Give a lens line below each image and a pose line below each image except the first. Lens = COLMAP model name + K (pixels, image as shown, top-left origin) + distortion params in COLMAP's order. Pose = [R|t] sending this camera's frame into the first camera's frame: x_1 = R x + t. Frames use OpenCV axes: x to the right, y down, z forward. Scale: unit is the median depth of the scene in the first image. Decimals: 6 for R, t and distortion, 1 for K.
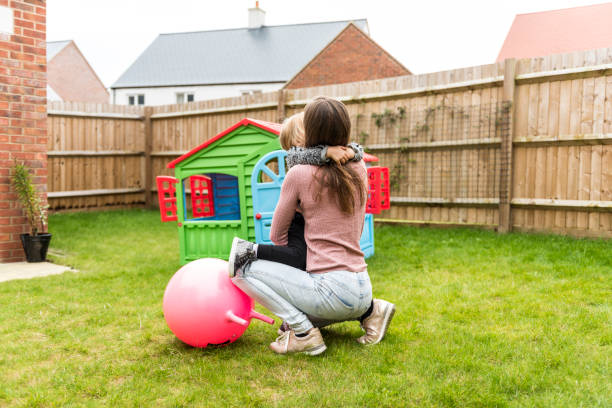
lens RADIAL K [[556.1, 0, 310.0], [0, 556.1, 198.5], [0, 0, 1]] dist [-0.031249, 0.000000]
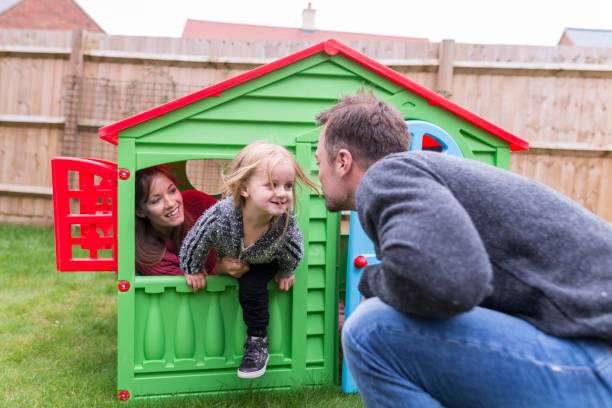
lens RADIAL K [[545.9, 0, 299.9], [0, 545.9, 202.0], [0, 0, 1]] dist [0.000703, -0.014001]
pose [[0.833949, 0.026473, 0.551207, -0.251552], [-0.036238, 0.999320, 0.006833, -0.013630], [-0.550651, -0.025673, 0.834341, 0.452577]]
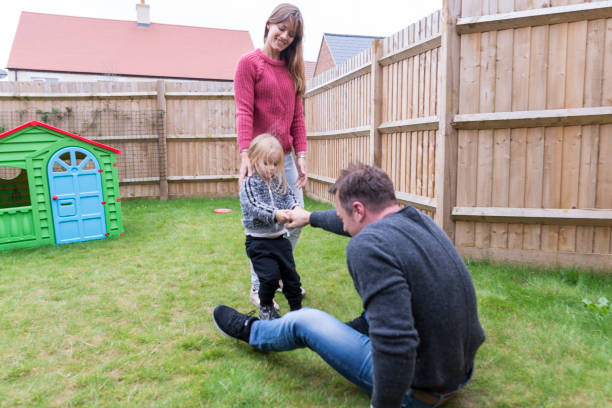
lens RADIAL K [[451.3, 0, 301.0], [0, 451.3, 202.5], [0, 0, 1]] dist [-0.014363, 0.007803]
pose [[0.622935, -0.095707, 0.776397, -0.361396], [0.048986, 0.995312, 0.083390, -0.013968], [-0.780738, -0.013914, 0.624703, -0.034709]]
